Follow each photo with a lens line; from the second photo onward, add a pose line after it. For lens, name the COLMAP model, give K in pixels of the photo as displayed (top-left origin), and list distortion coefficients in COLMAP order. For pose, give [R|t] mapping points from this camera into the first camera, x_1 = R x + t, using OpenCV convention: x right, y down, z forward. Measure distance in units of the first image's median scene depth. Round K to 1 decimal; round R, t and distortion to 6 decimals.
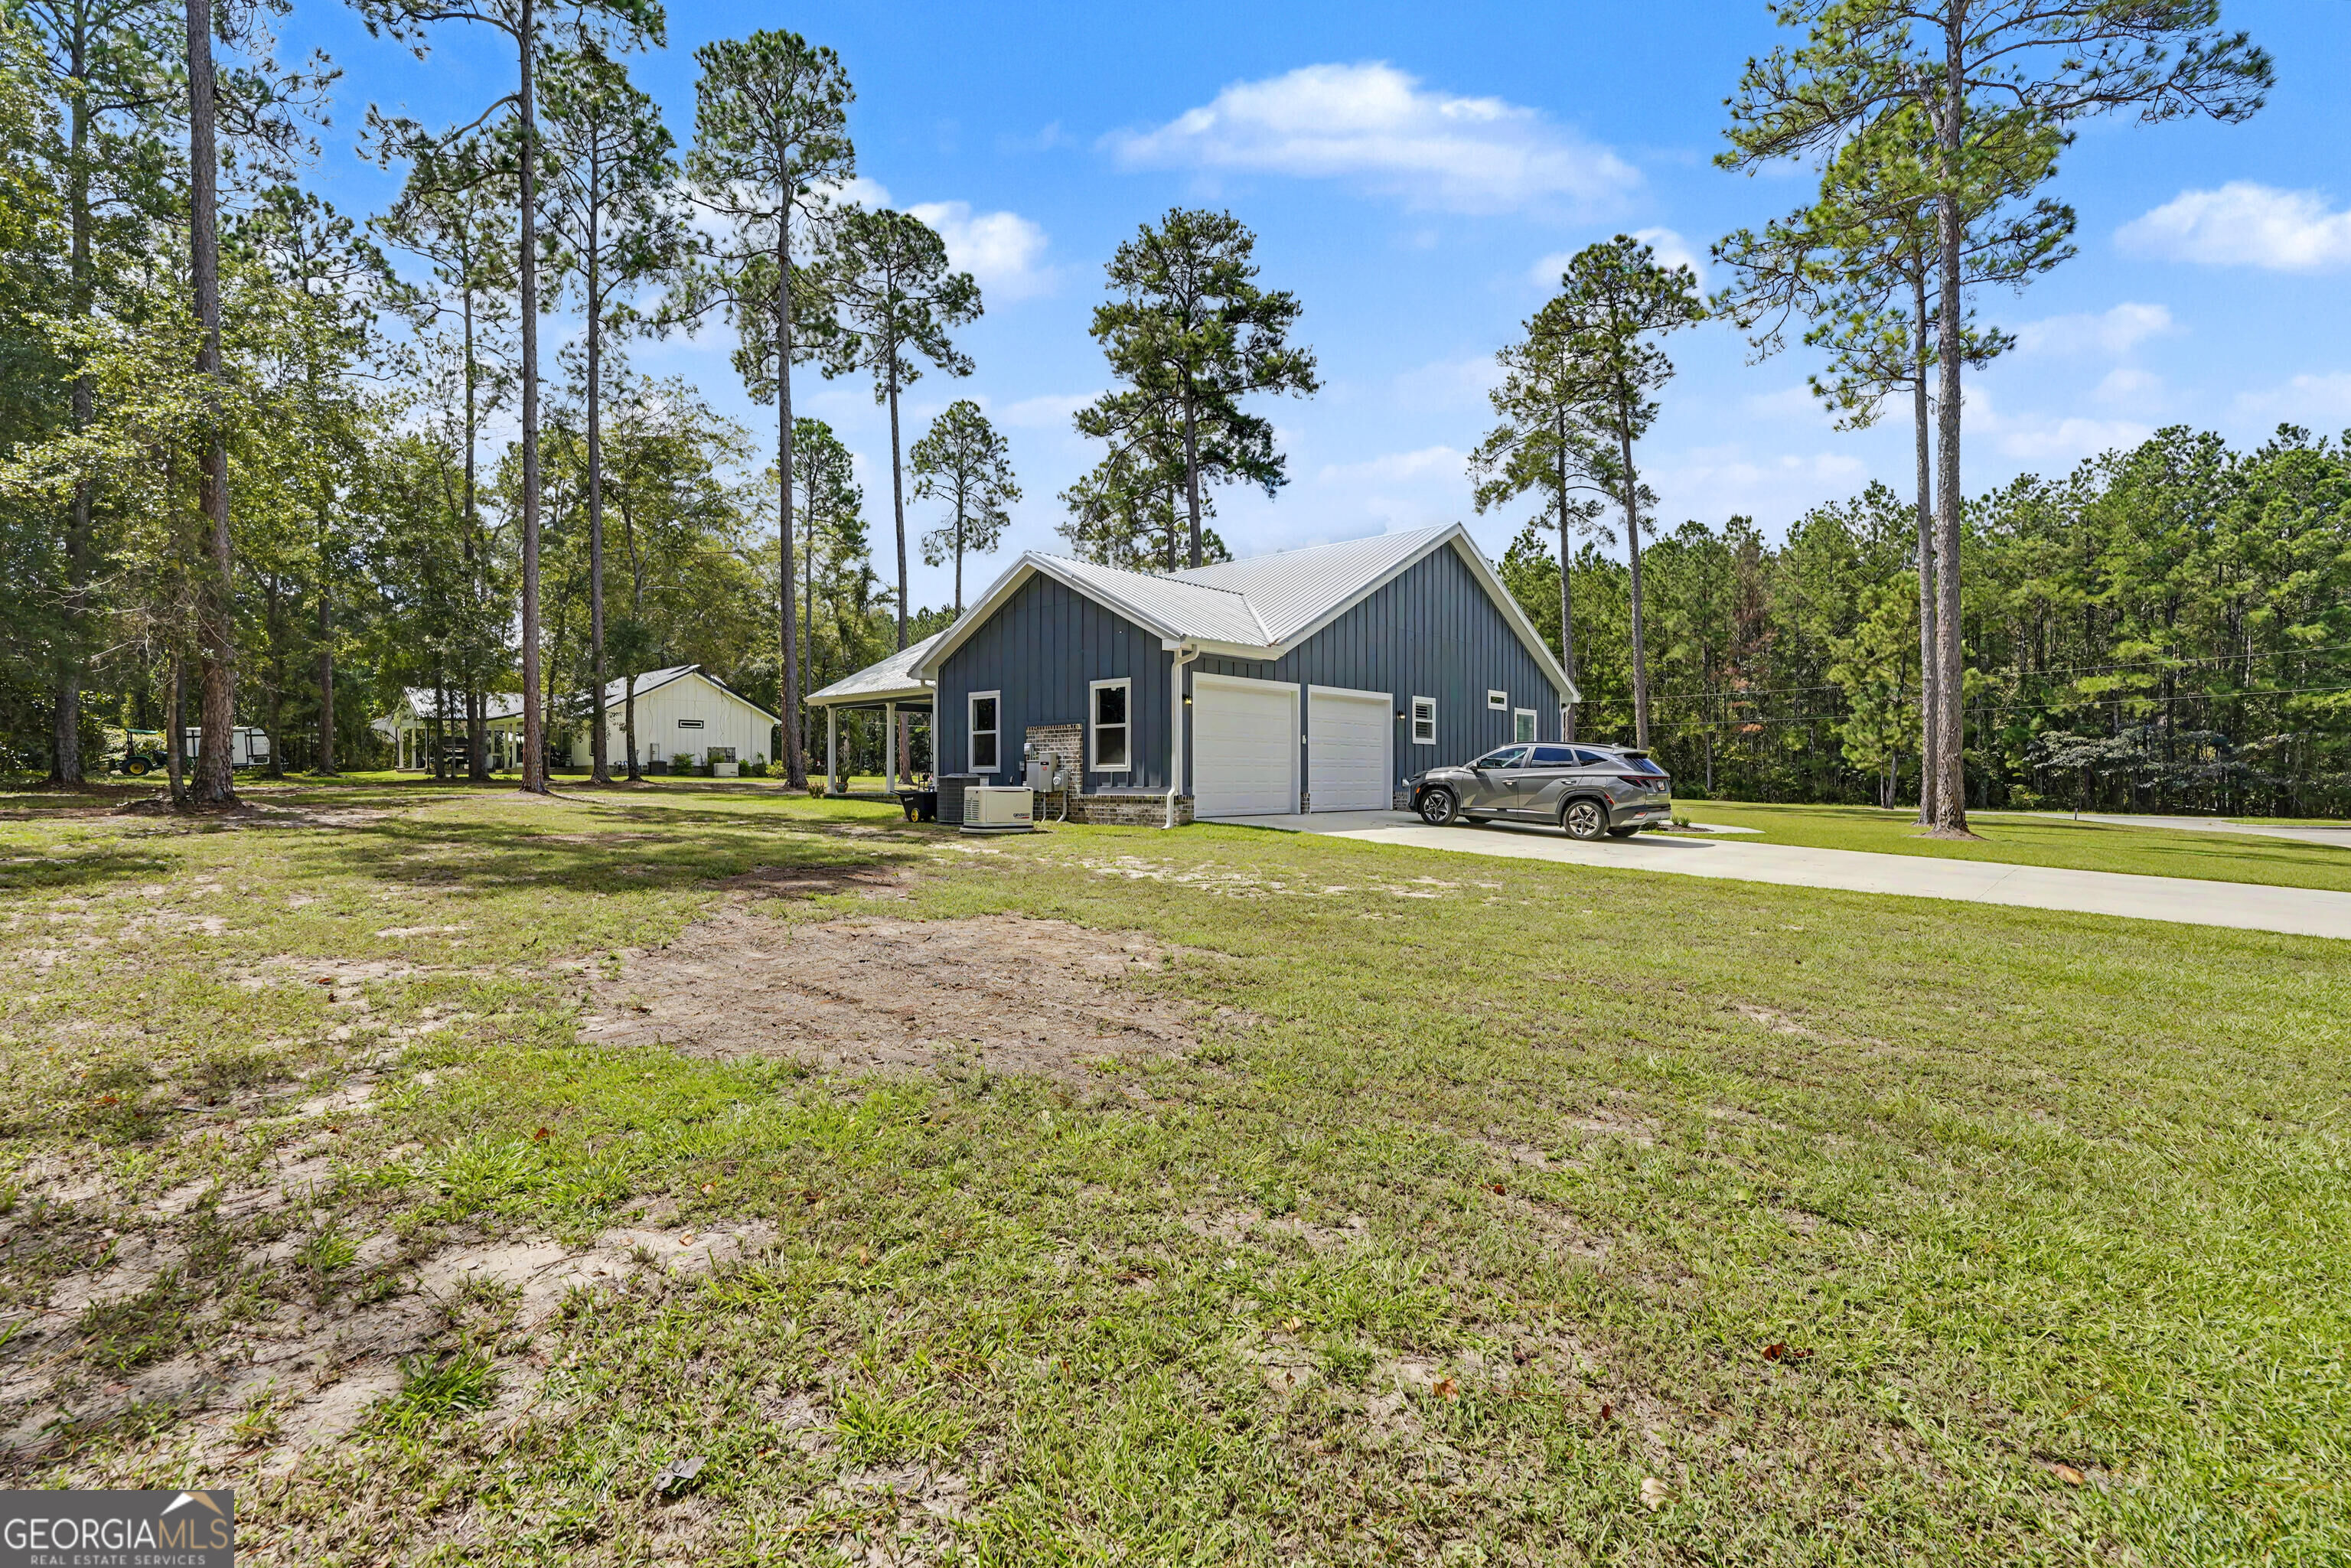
lens RADIAL K [[1078.1, 0, 1190.9], [0, 1078.1, 774.2], [0, 0, 1]] dist [-0.000395, 0.001864]
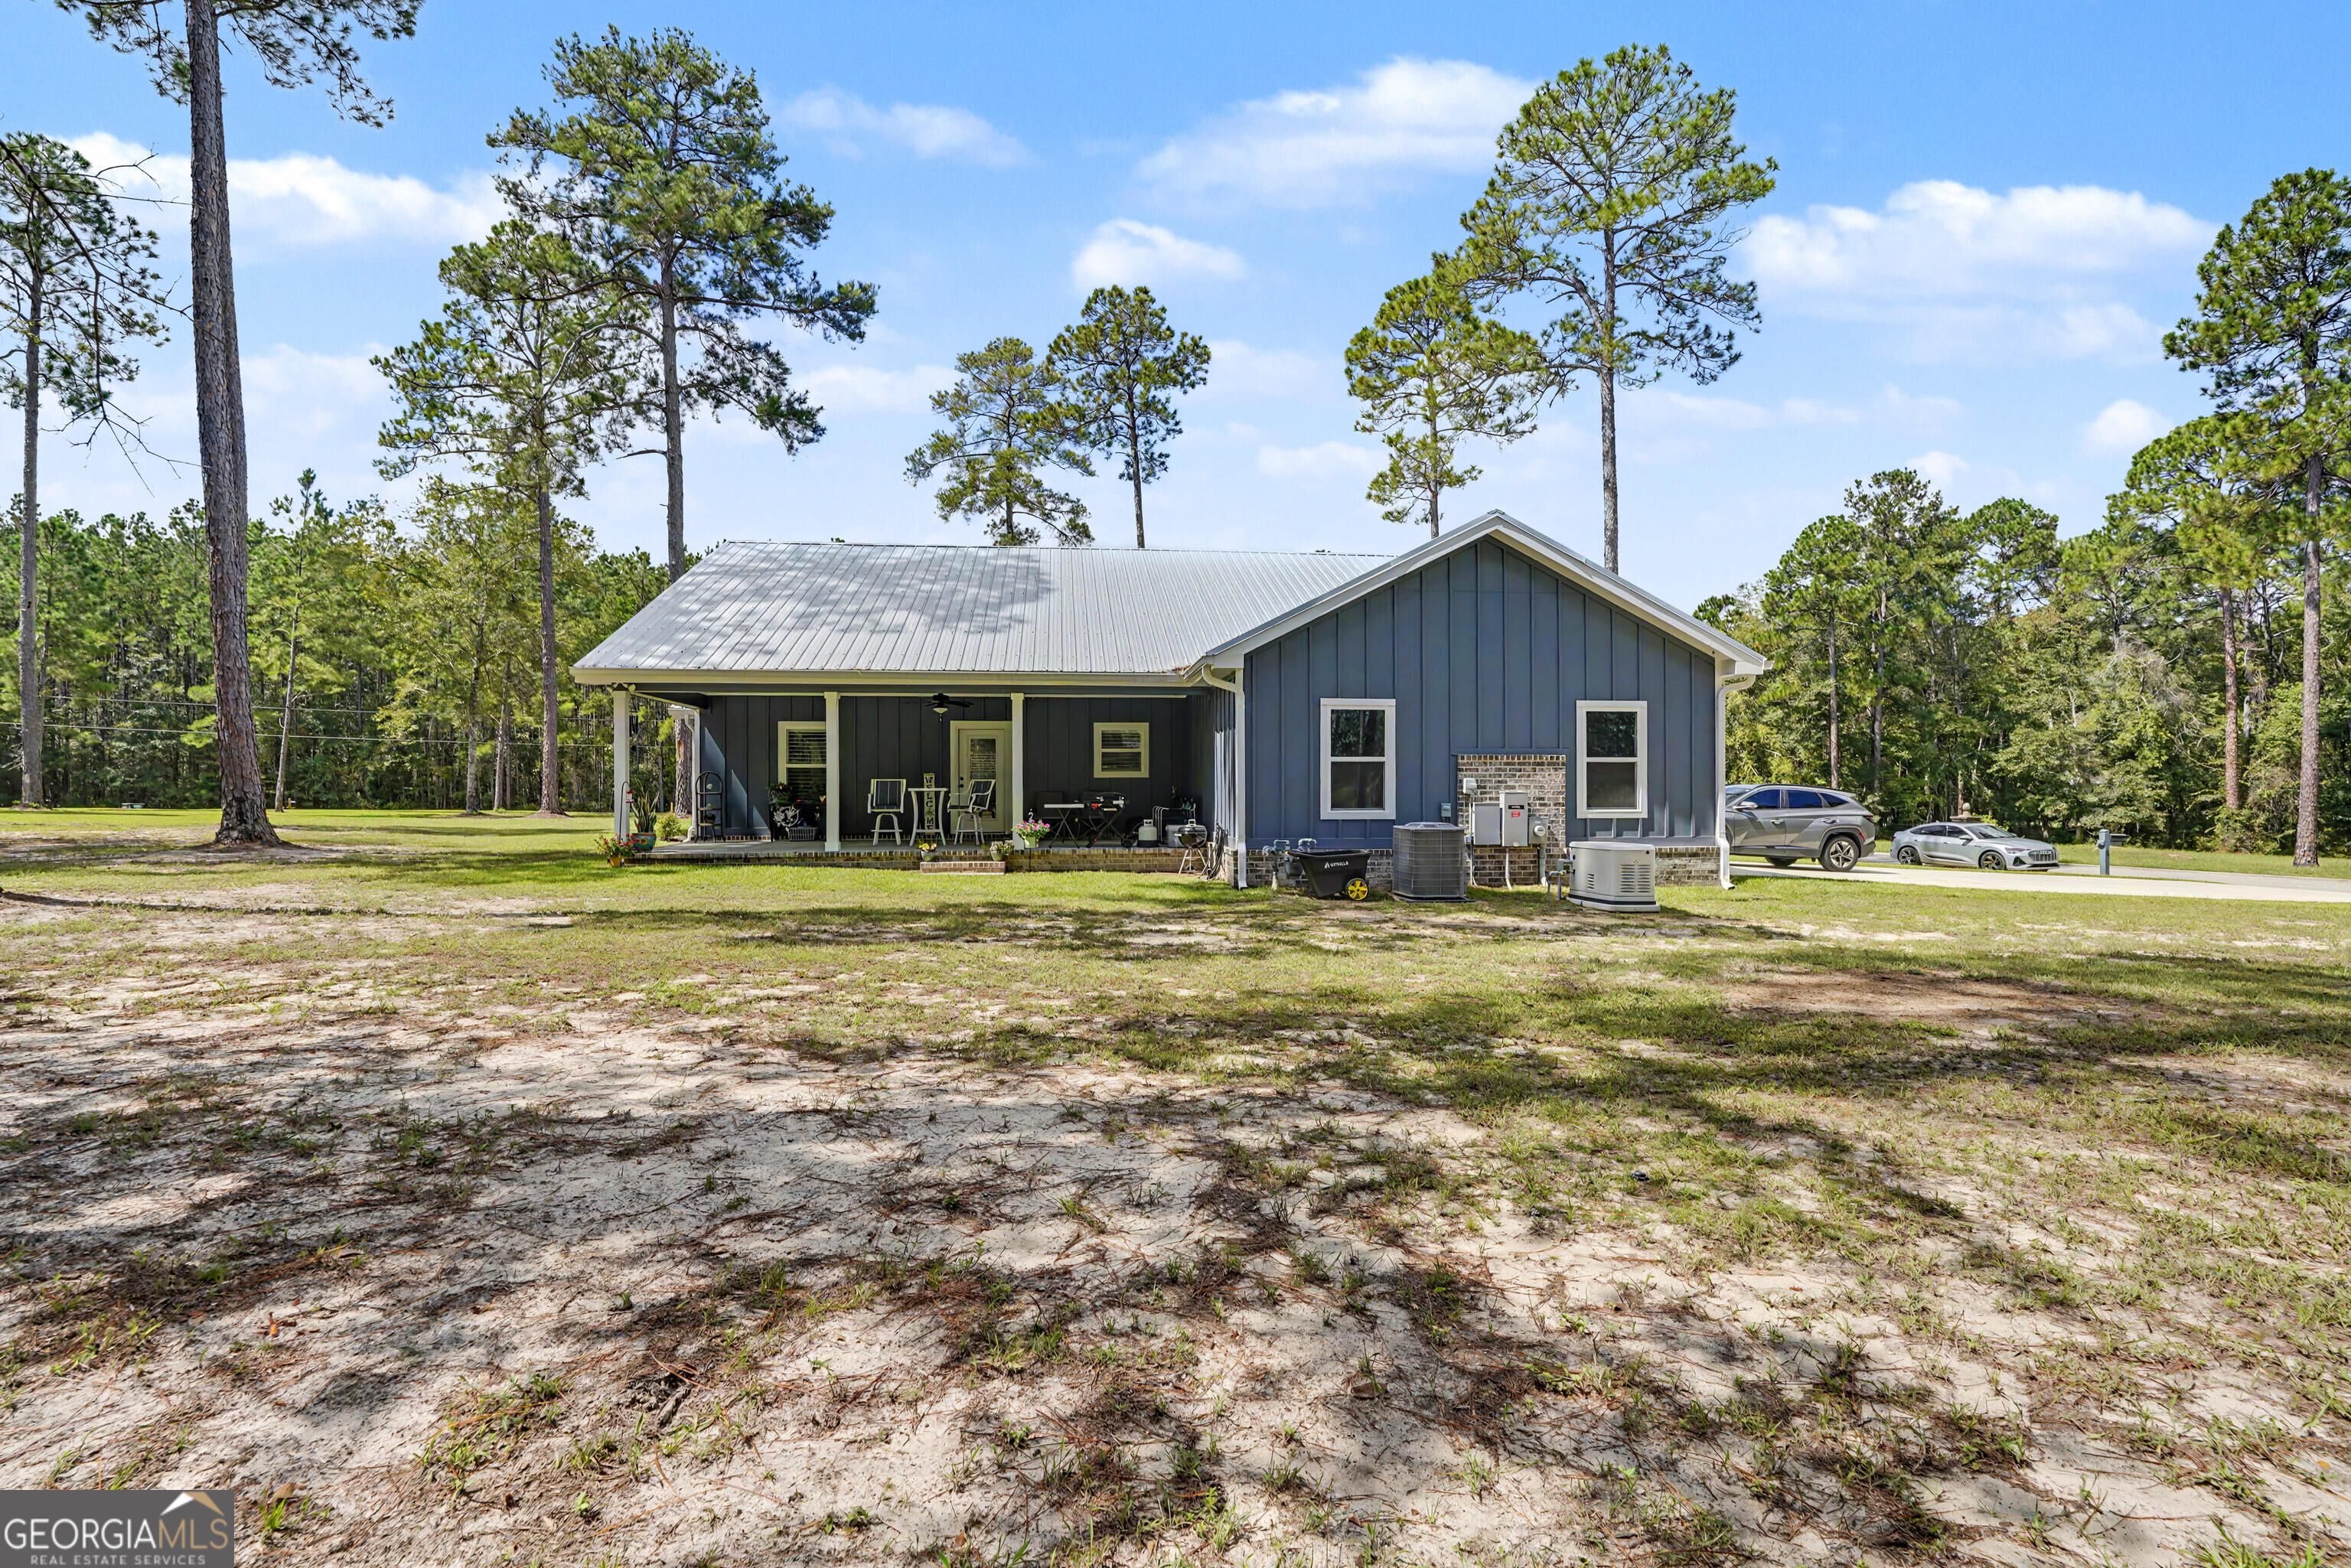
lens RADIAL K [[1078.1, 0, 1167.3], [0, 1078.1, 800.9], [0, 0, 1]] dist [-0.000395, 0.001864]
pose [[0.646695, -0.004732, 0.762734, -0.854380], [0.005412, 0.999984, 0.001615, -0.017029], [-0.762729, 0.003084, 0.646711, 0.719582]]
